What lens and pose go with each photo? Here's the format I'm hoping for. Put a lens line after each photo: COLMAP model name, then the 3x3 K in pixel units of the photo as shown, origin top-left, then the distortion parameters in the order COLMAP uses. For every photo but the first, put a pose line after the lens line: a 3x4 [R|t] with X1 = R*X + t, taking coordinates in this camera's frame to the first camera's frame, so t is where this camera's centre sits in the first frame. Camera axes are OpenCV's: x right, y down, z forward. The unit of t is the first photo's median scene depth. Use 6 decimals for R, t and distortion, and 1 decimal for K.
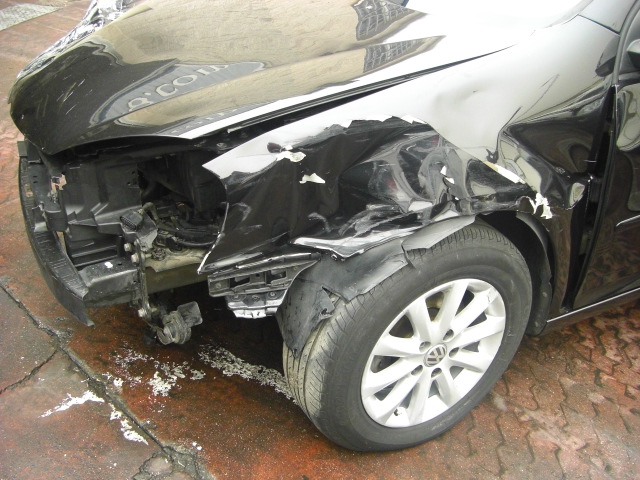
lens RADIAL K [[731.5, 0, 306.3], [0, 731.5, 240.6], [0, 0, 1]] dist [-0.138340, 0.000000]
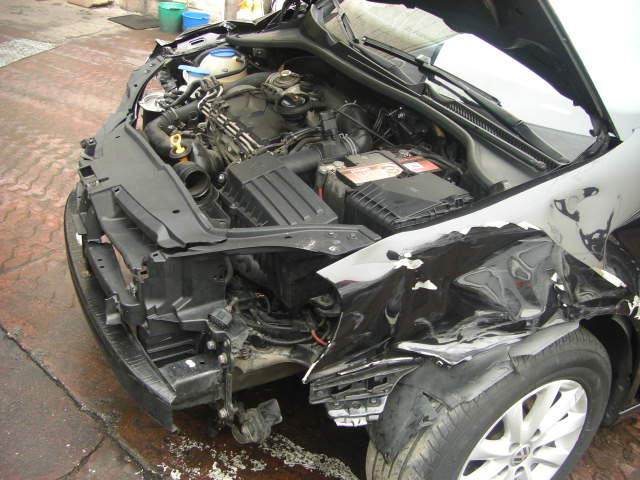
lens RADIAL K [[731.5, 0, 315.7], [0, 731.5, 242.7], [0, 0, 1]] dist [-0.138340, 0.000000]
pose [[0.997688, 0.022539, 0.064122, -0.170803], [-0.020063, 0.999038, -0.039002, -0.086342], [-0.064939, 0.037625, 0.997180, 0.047858]]
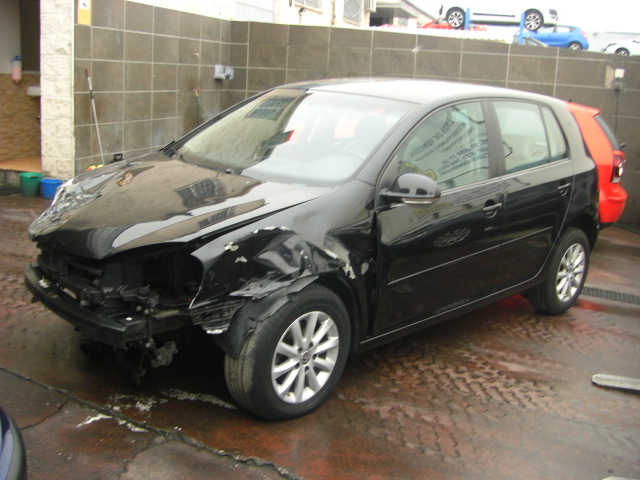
lens RADIAL K [[731.5, 0, 313.4], [0, 731.5, 242.4], [0, 0, 1]] dist [-0.138340, 0.000000]
pose [[0.953277, -0.053093, 0.297396, -0.352177], [0.132196, 0.958490, -0.252627, 0.359364], [-0.271638, 0.280138, 0.920725, -0.830004]]
